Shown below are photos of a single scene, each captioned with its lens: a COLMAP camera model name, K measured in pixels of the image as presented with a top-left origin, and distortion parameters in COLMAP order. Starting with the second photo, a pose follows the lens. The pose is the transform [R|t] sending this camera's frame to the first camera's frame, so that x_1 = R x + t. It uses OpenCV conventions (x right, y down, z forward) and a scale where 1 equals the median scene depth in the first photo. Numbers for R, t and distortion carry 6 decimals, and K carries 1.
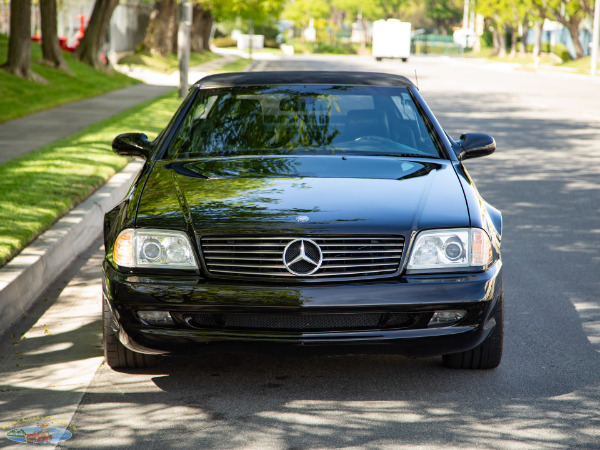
lens RADIAL K [[2362.2, 0, 301.3], [0, 2362.2, 223.8], [0, 0, 1]] dist [1.053713, 0.000000]
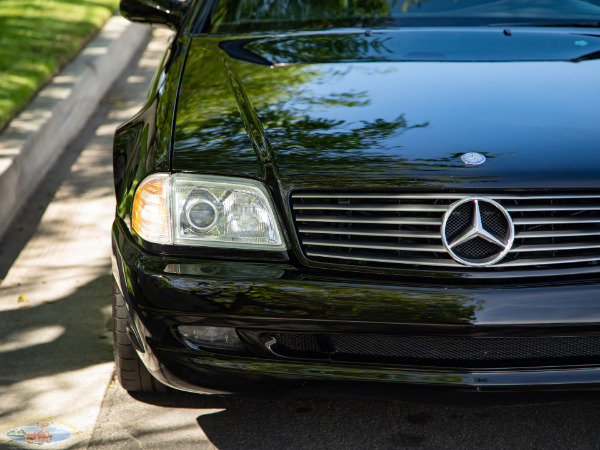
lens RADIAL K [[2362.2, 0, 275.7], [0, 2362.2, 185.9], [0, 0, 1]] dist [1.053713, 0.000000]
pose [[0.999986, -0.003665, -0.003829, -0.042924], [0.003902, 0.997953, 0.063832, -0.031169], [0.003587, -0.063846, 0.997953, 0.435476]]
